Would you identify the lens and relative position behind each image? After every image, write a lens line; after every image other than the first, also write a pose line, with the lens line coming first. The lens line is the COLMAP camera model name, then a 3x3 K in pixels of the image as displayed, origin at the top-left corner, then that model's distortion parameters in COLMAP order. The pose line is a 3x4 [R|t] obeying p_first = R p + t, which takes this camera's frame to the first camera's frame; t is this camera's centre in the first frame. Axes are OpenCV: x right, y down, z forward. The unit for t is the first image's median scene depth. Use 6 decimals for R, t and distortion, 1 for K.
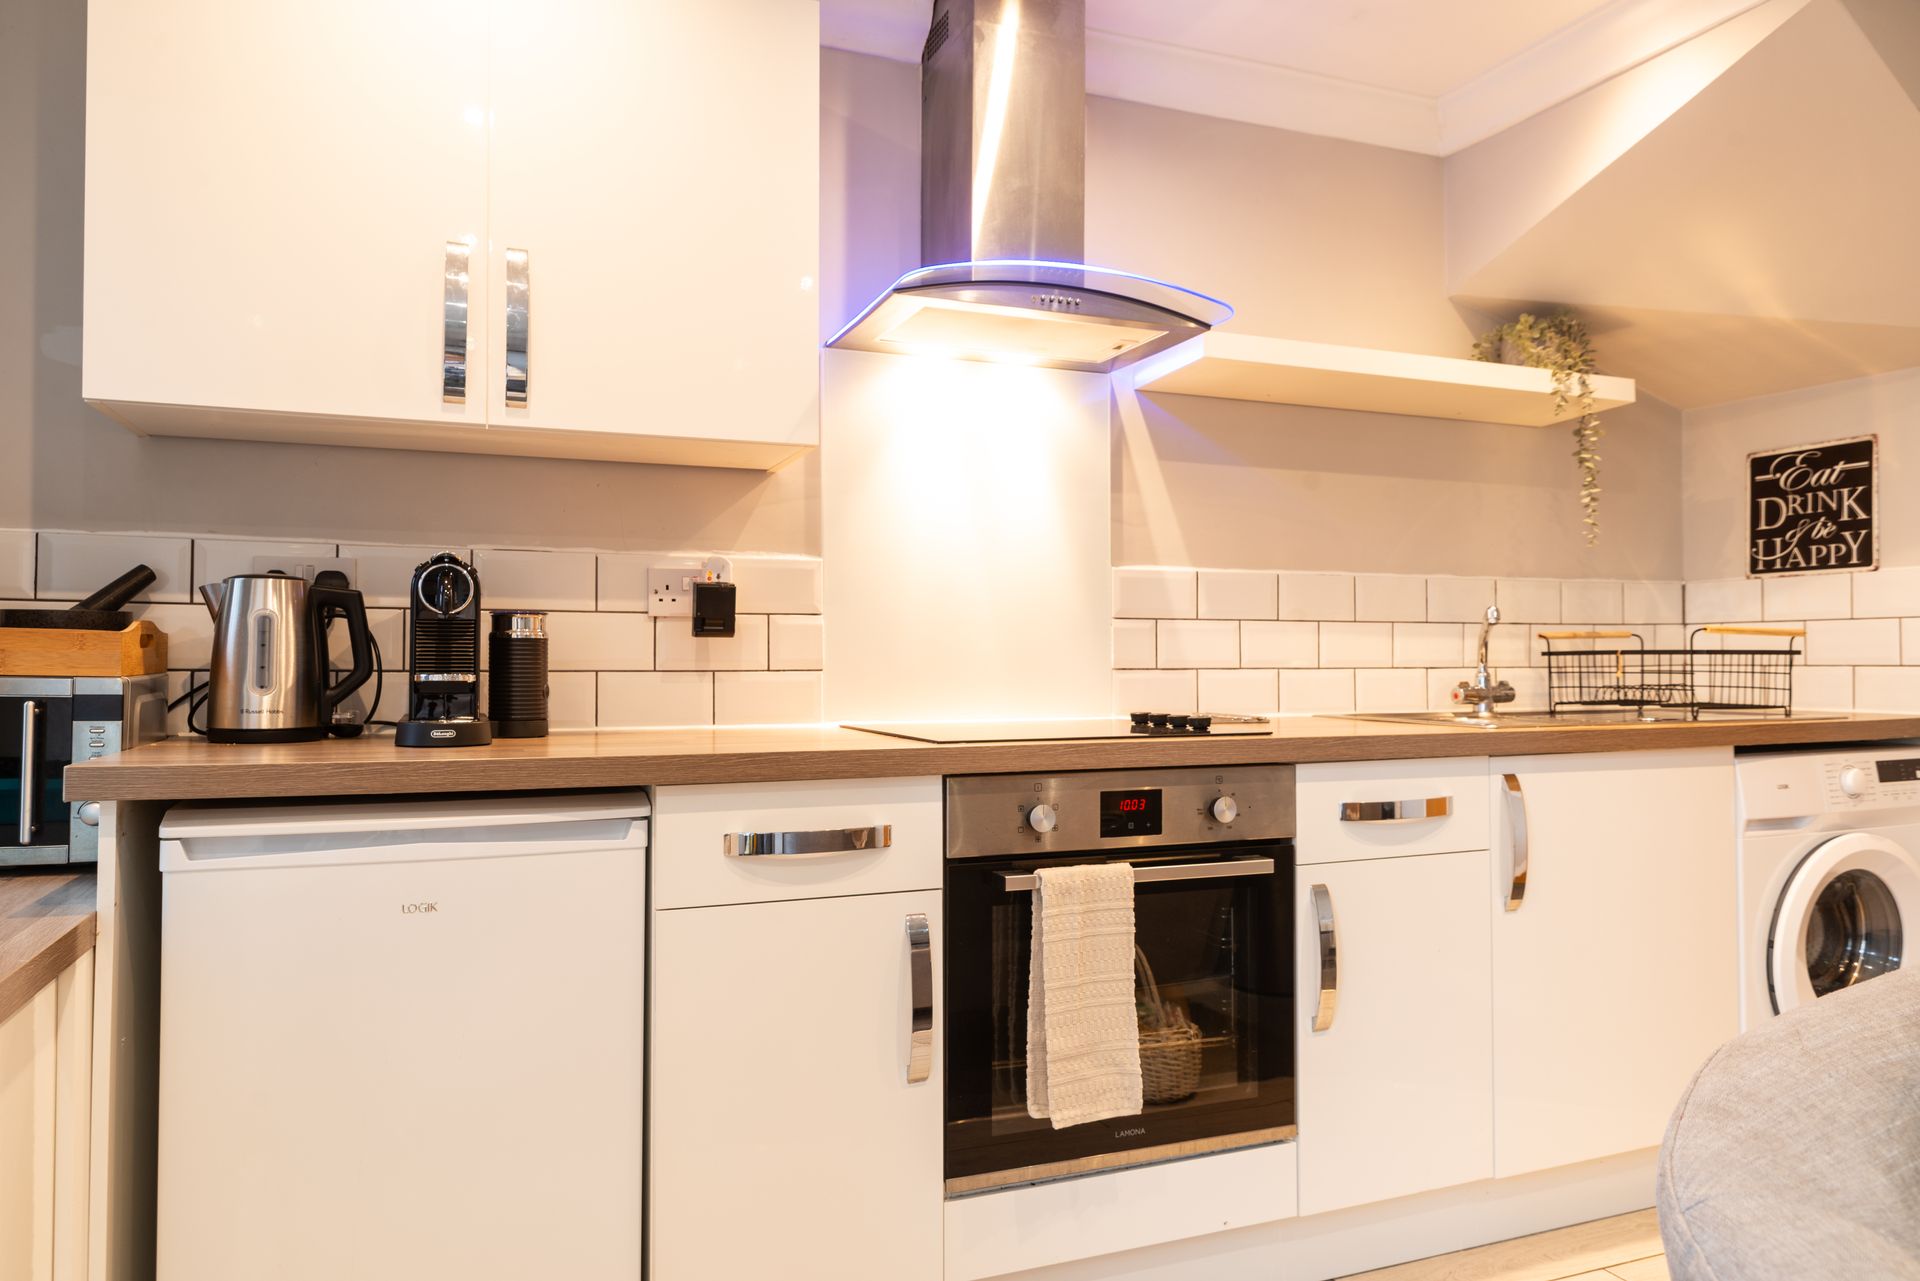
lens RADIAL K [[1244.8, 0, 960.0], [0, 1244.8, 640.5], [0, 0, 1]] dist [-0.002678, -0.000553]
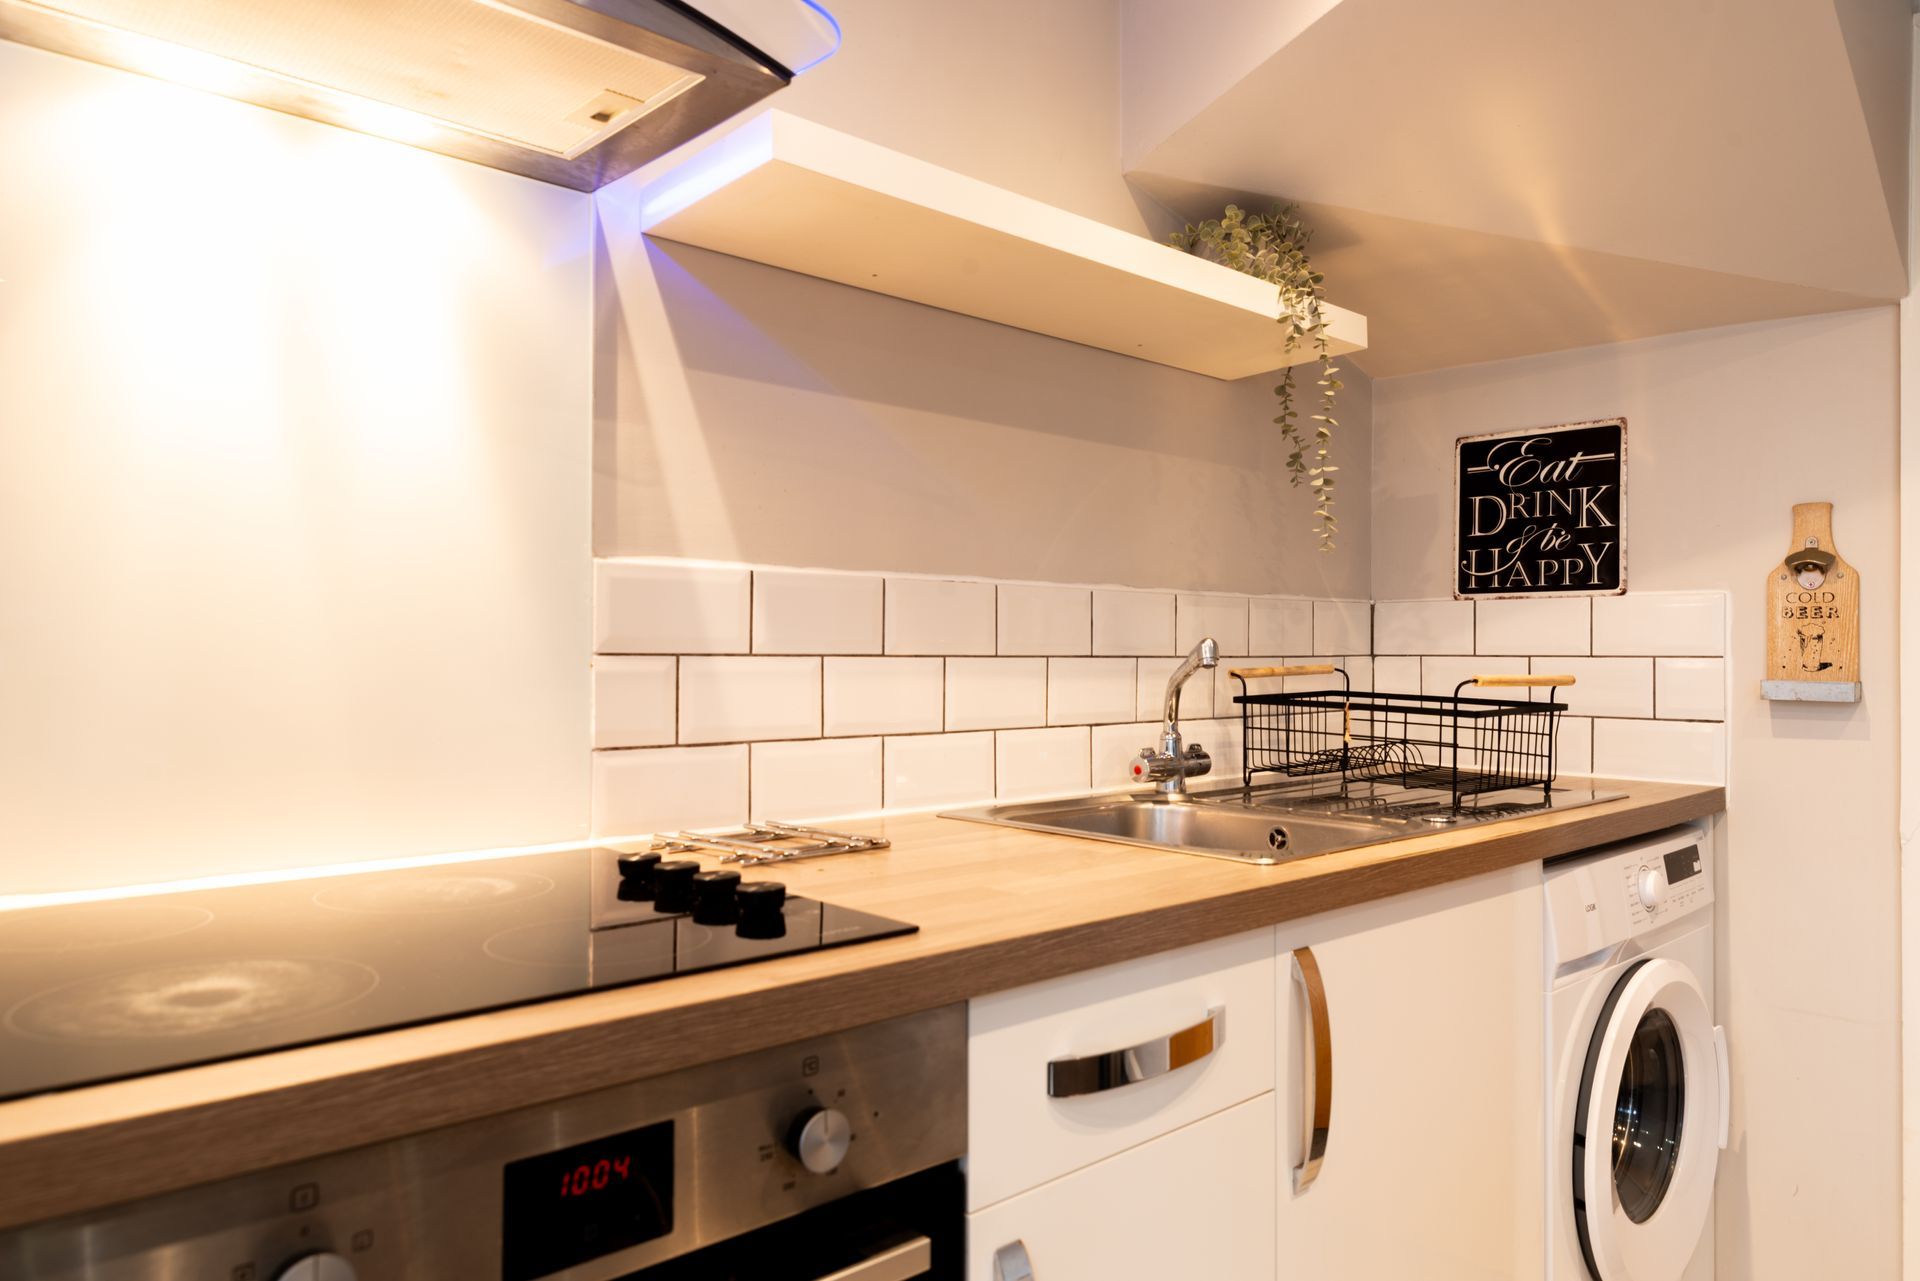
lens RADIAL K [[1244.8, 0, 960.0], [0, 1244.8, 640.5], [0, 0, 1]] dist [-0.002678, -0.000553]
pose [[0.933198, 0.008962, 0.359250, 0.078695], [-0.011747, 0.999916, 0.005569, -0.028865], [-0.359170, -0.009417, 0.933225, 0.452638]]
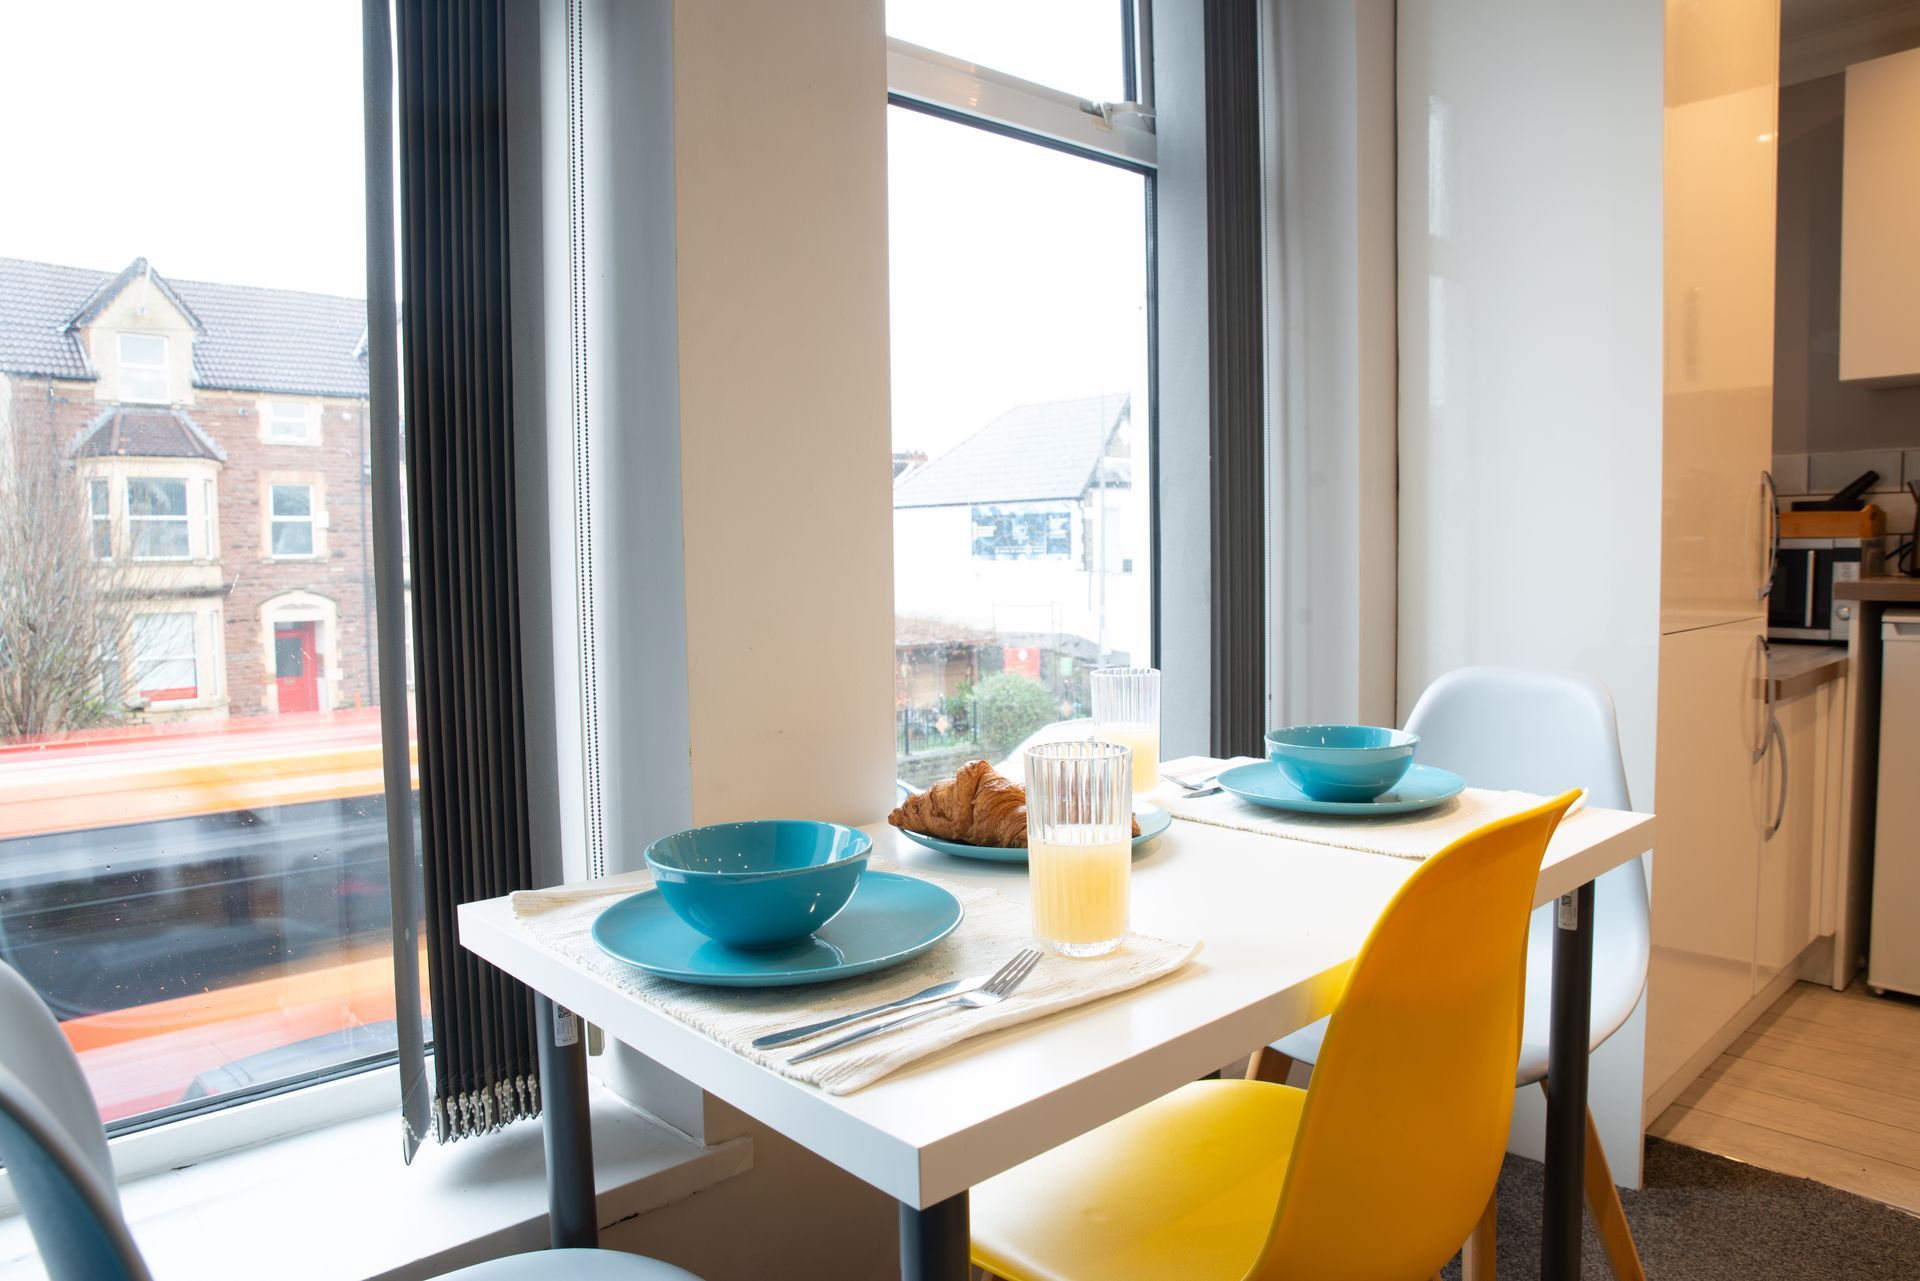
lens RADIAL K [[1293.5, 0, 960.0], [0, 1293.5, 640.5], [0, 0, 1]] dist [-0.121074, 0.085075]
pose [[0.361104, 0.054513, -0.930931, 0.327343], [0.034120, 0.996849, 0.071608, 0.003537], [0.931901, -0.057622, 0.358106, -0.530285]]
